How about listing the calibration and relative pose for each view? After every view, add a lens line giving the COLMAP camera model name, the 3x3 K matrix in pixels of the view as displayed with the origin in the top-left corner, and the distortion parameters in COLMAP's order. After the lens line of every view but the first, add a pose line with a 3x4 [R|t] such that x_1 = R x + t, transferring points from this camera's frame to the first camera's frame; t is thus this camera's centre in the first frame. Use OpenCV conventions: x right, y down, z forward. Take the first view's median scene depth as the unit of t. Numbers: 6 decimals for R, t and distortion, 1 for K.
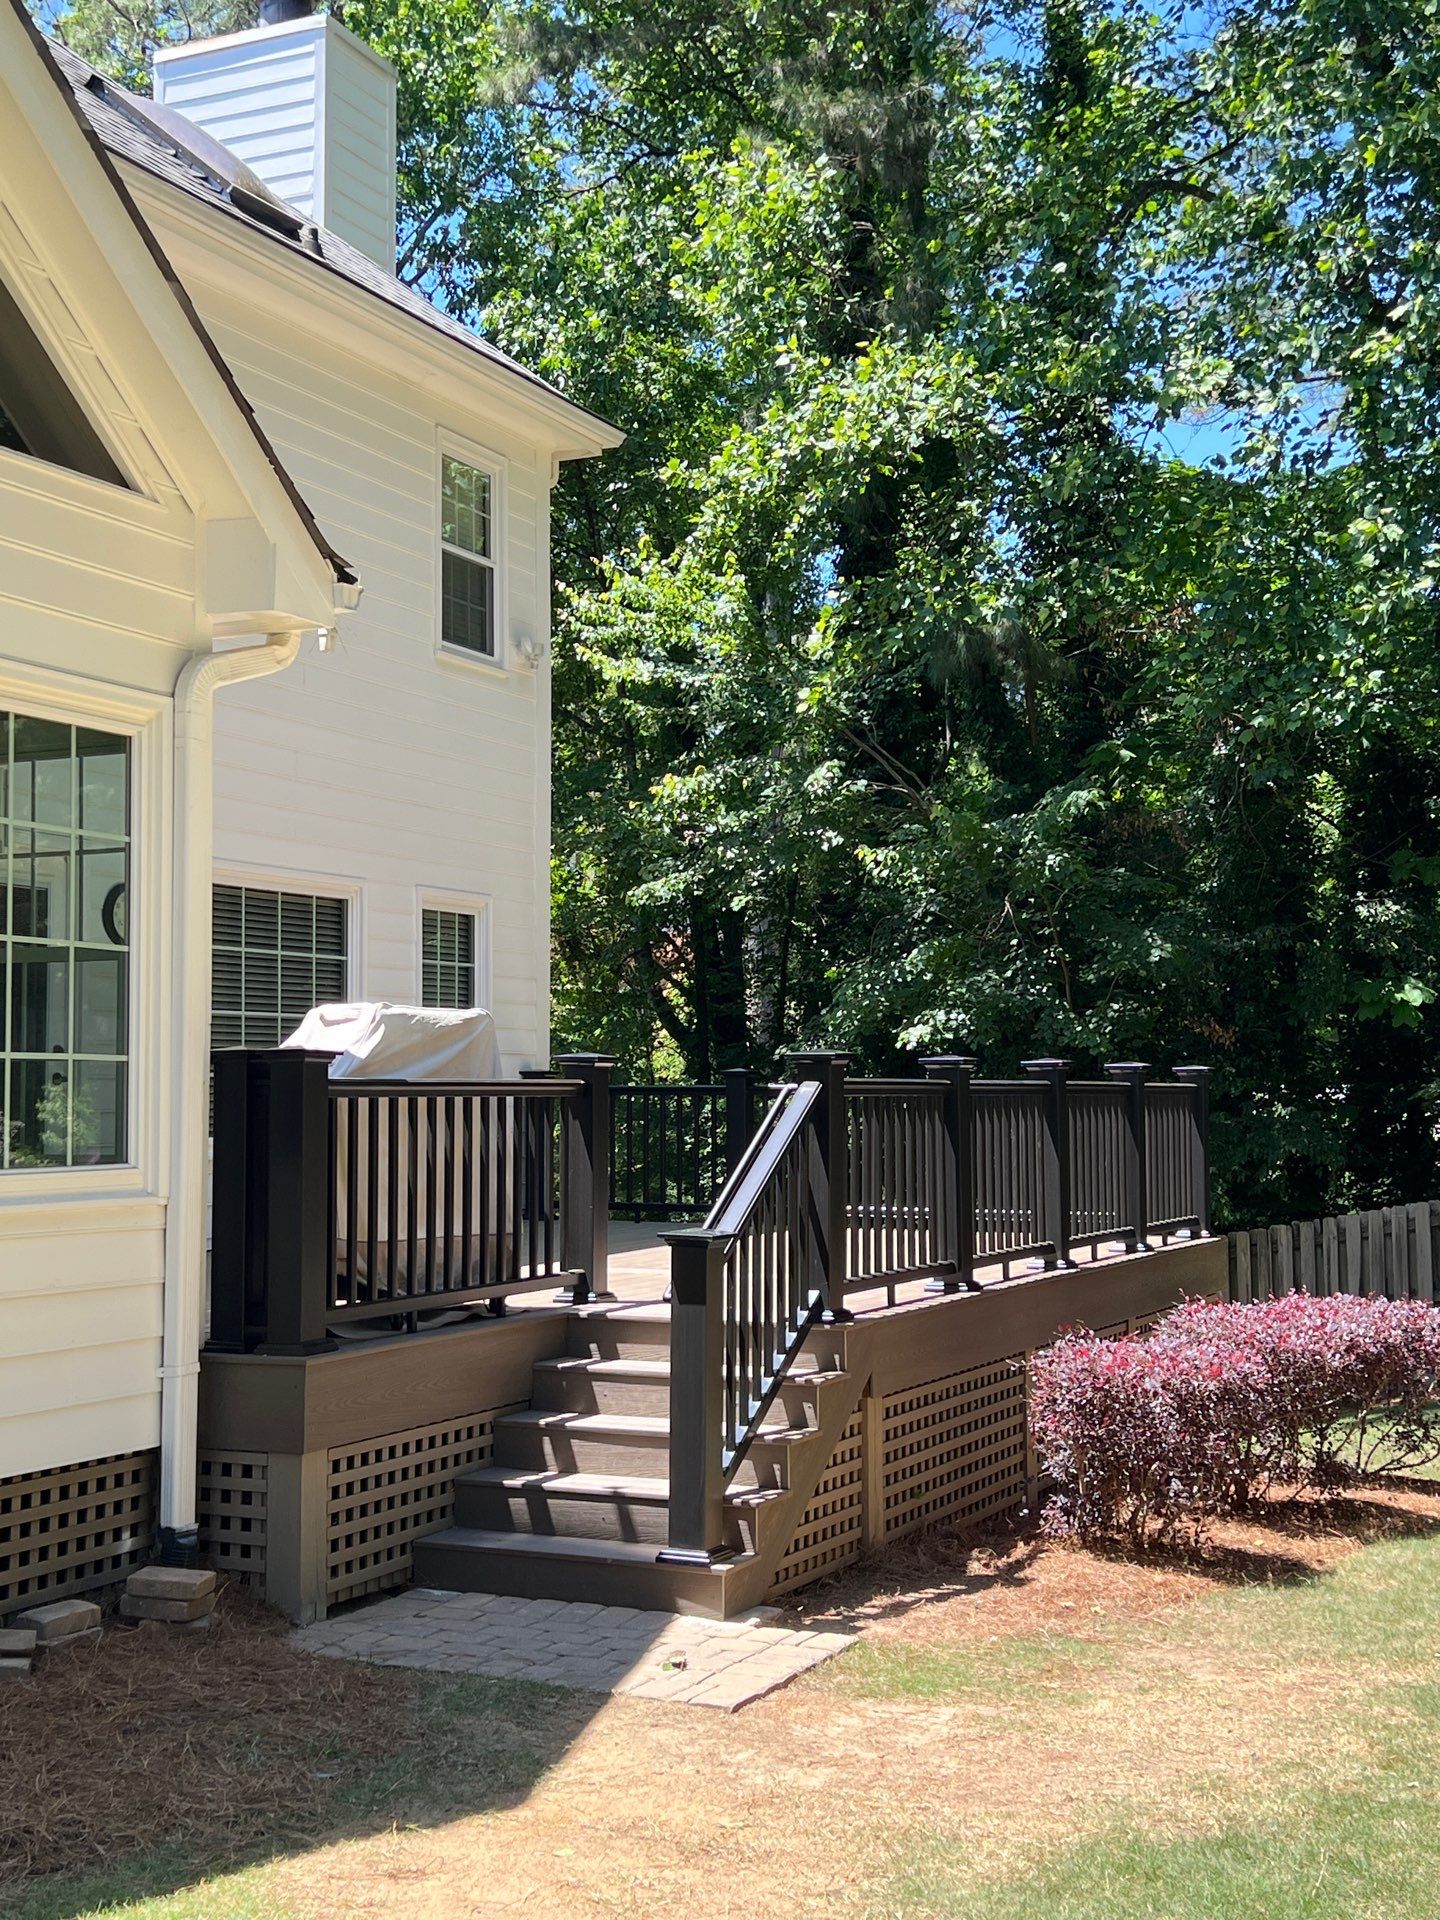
lens RADIAL K [[2326.8, 0, 719.0], [0, 2326.8, 970.8], [0, 0, 1]] dist [0.175559, 0.000000]
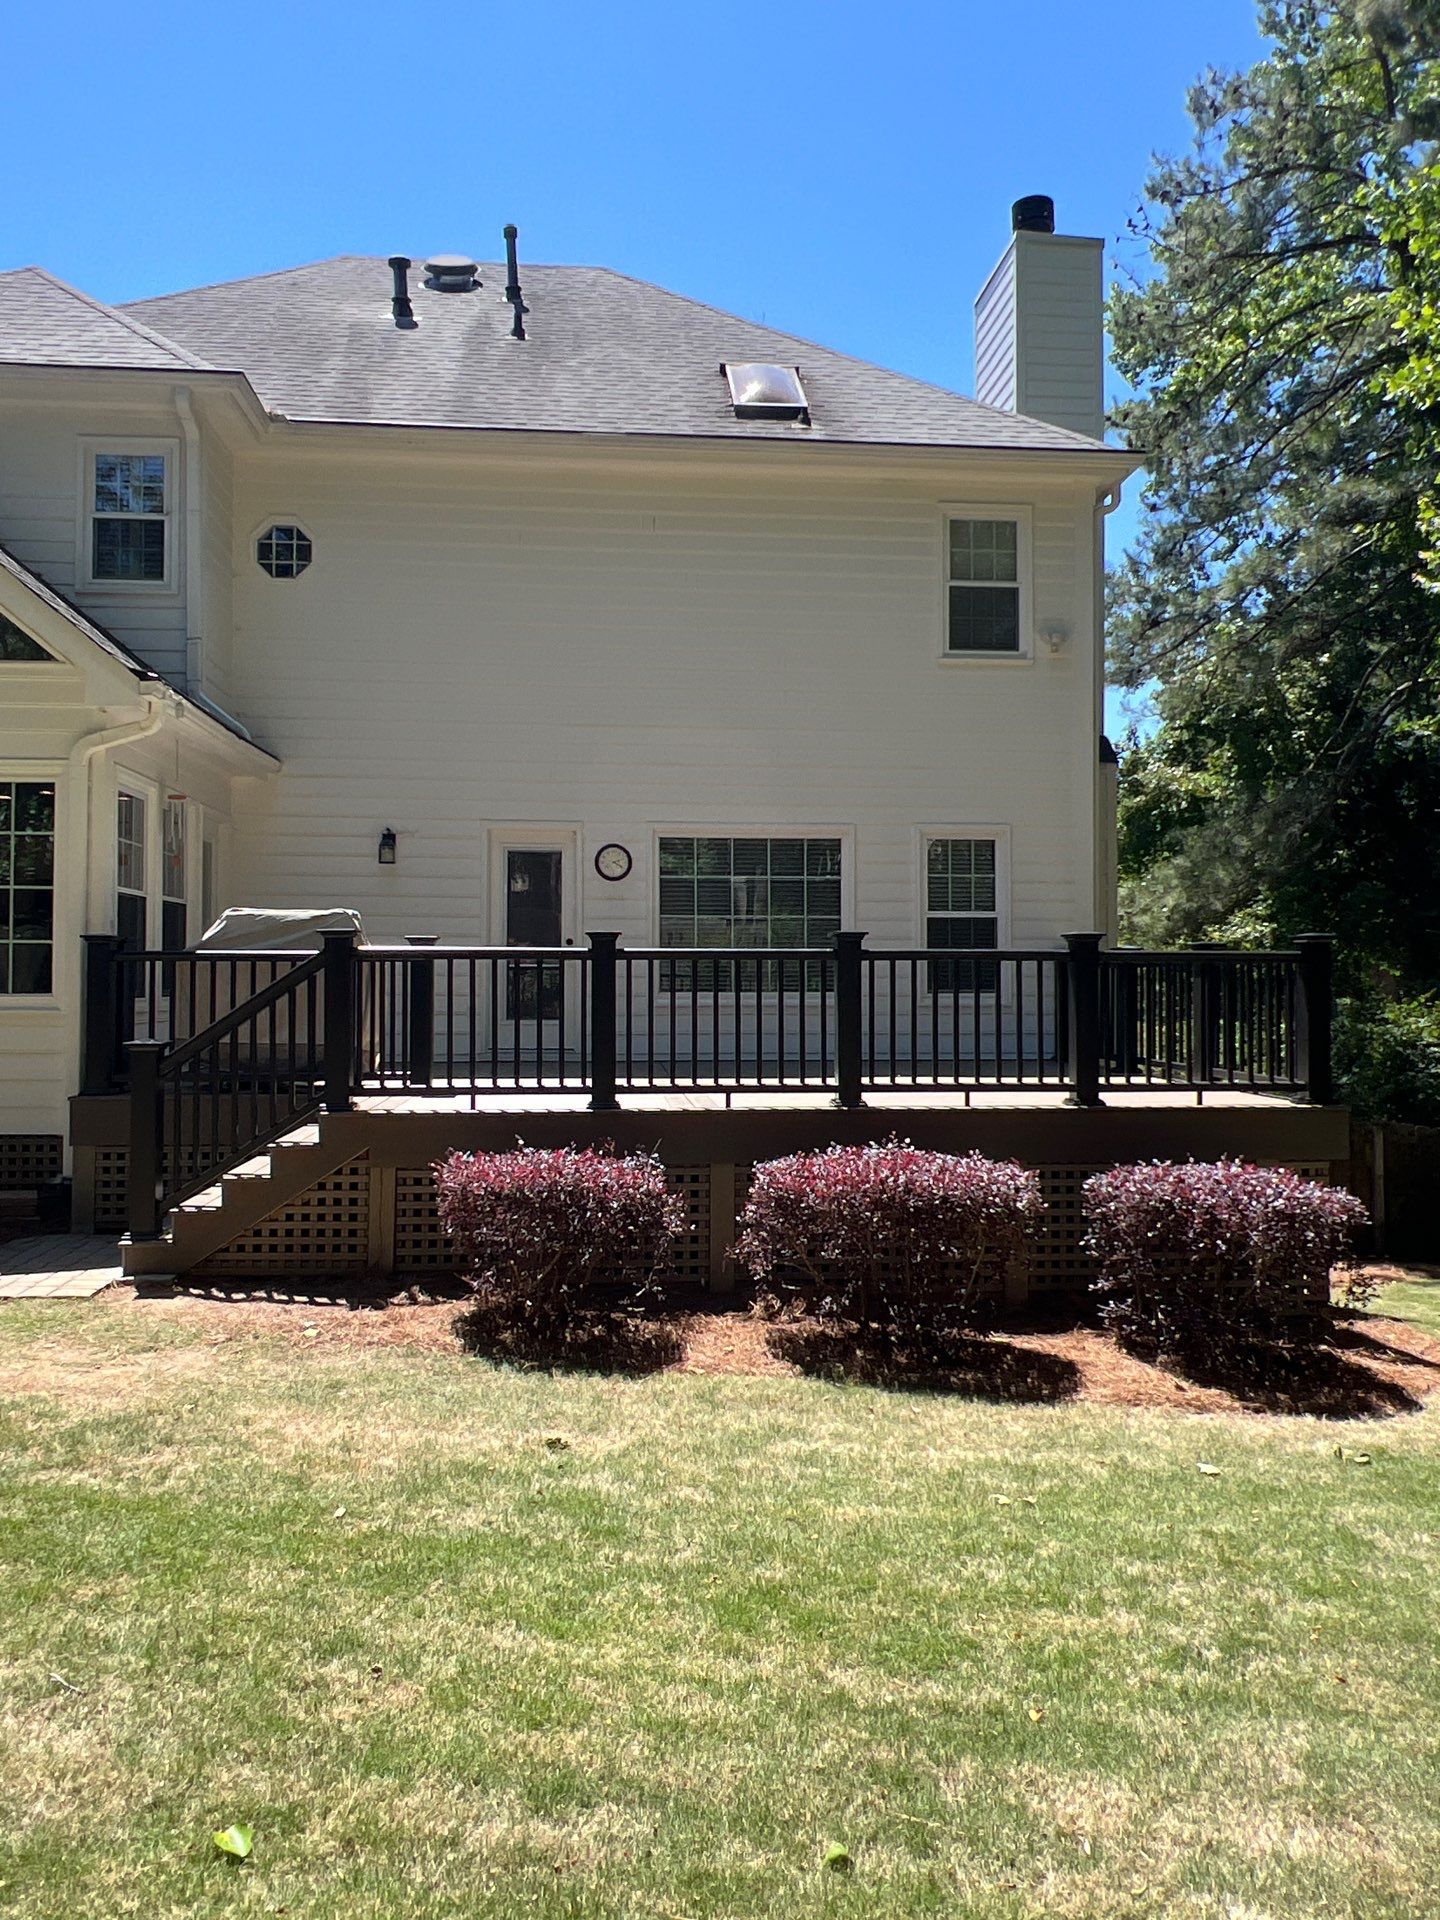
lens RADIAL K [[1411.6, 0, 705.6], [0, 1411.6, 951.4], [0, 0, 1]] dist [-0.002593, -0.001272]
pose [[0.517881, -0.016843, -0.855287, 0.515029], [0.042616, 0.999073, 0.006130, 0.029243], [0.854391, -0.039624, 0.518119, 0.405941]]
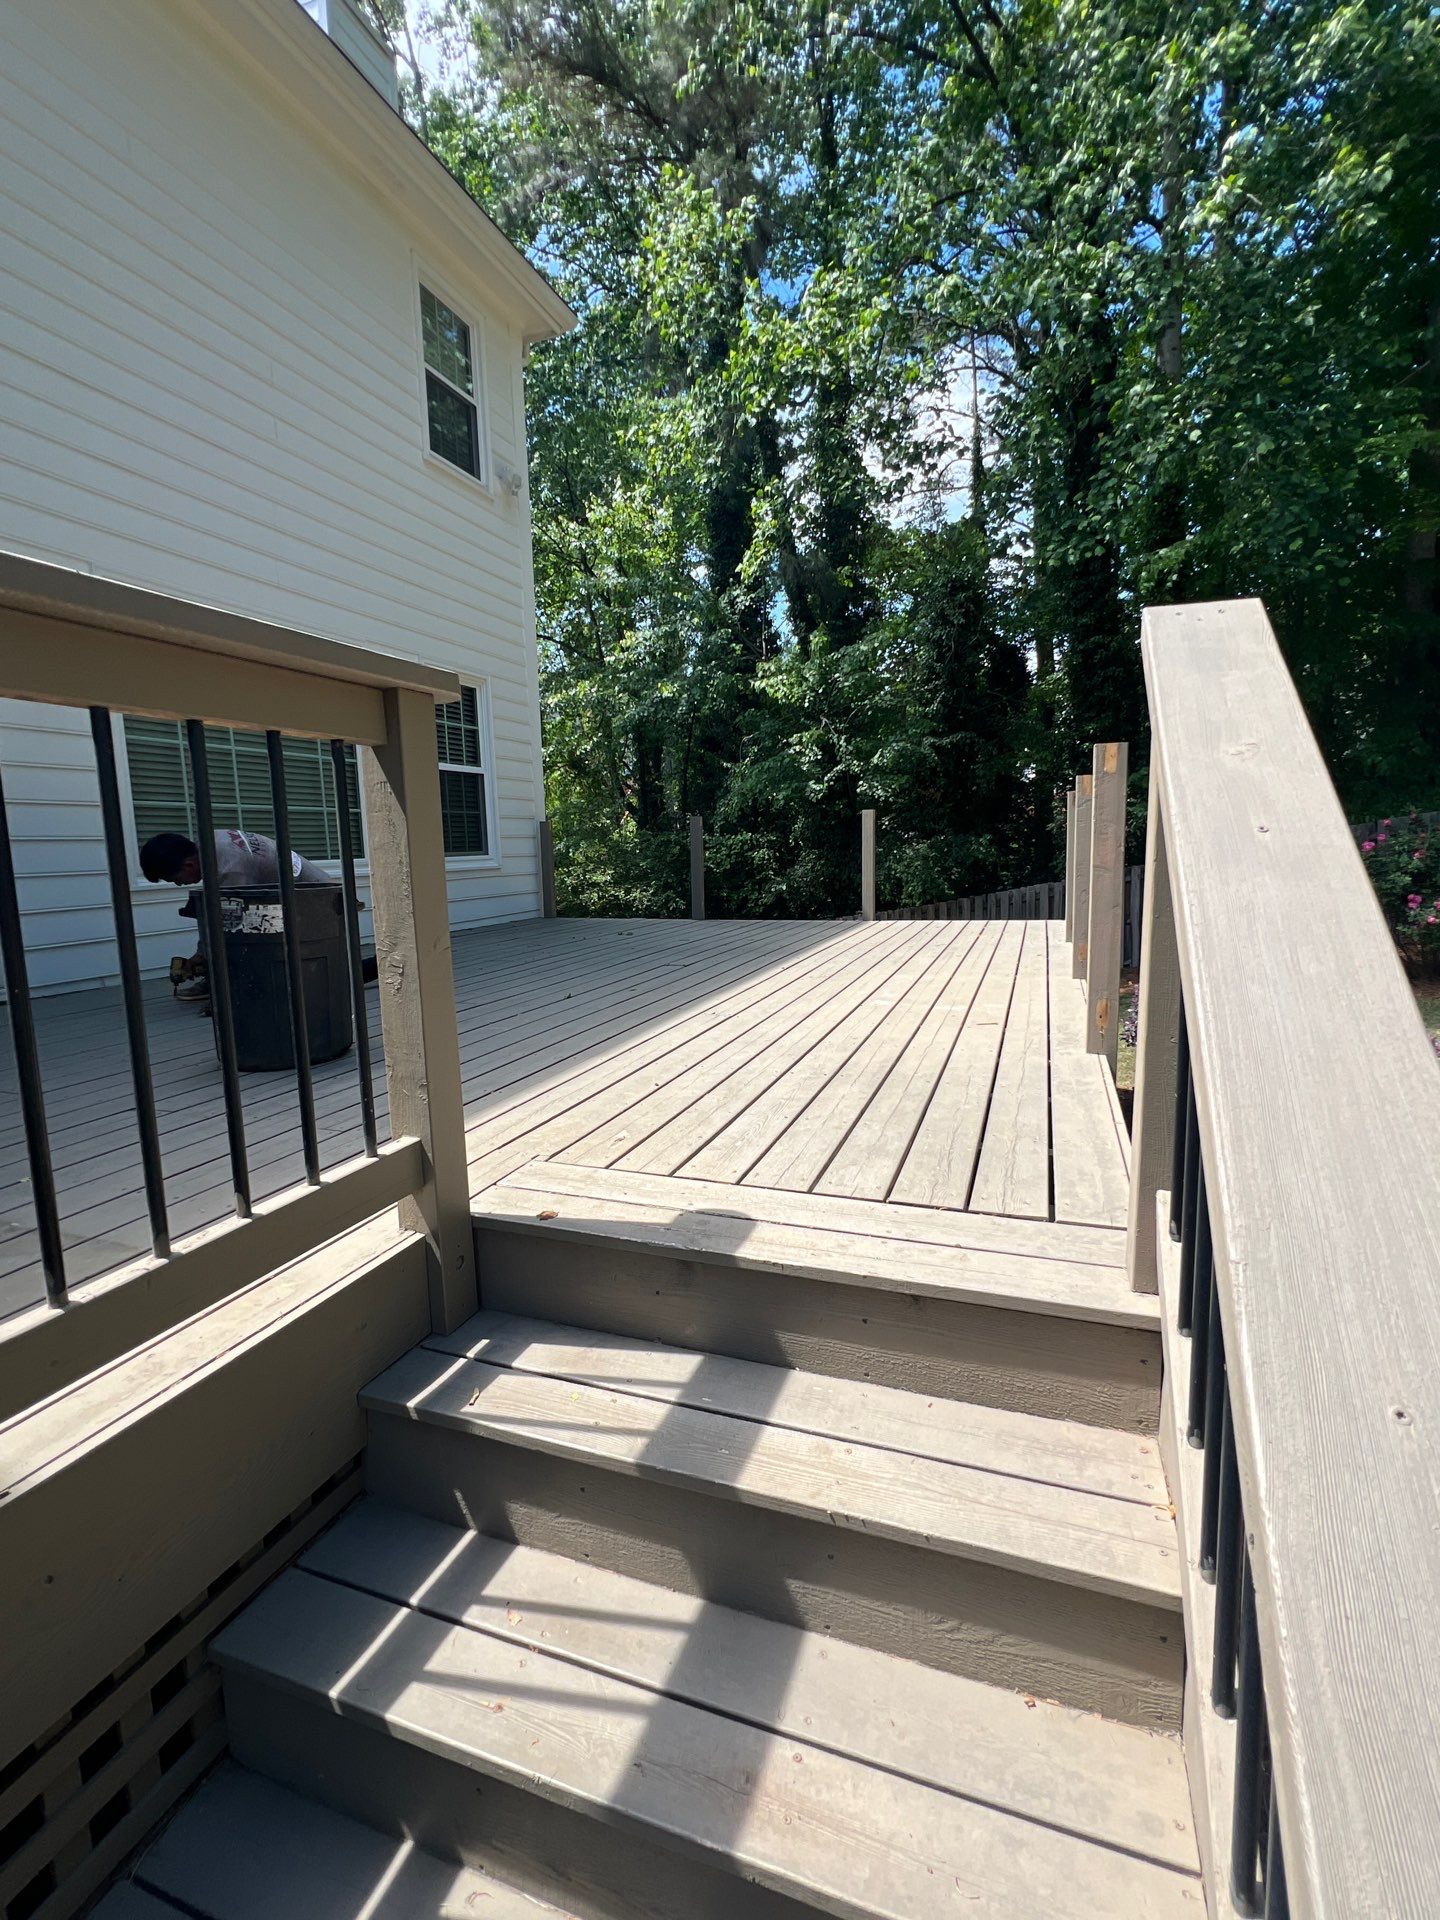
lens RADIAL K [[854.8, 0, 723.0], [0, 854.8, 959.5], [0, 0, 1]] dist [0.003417, -0.000833]
pose [[0.996113, -0.032974, 0.081675, -0.011884], [0.017216, 0.982285, 0.186603, 0.036889], [-0.086381, -0.184472, 0.979034, 0.485489]]
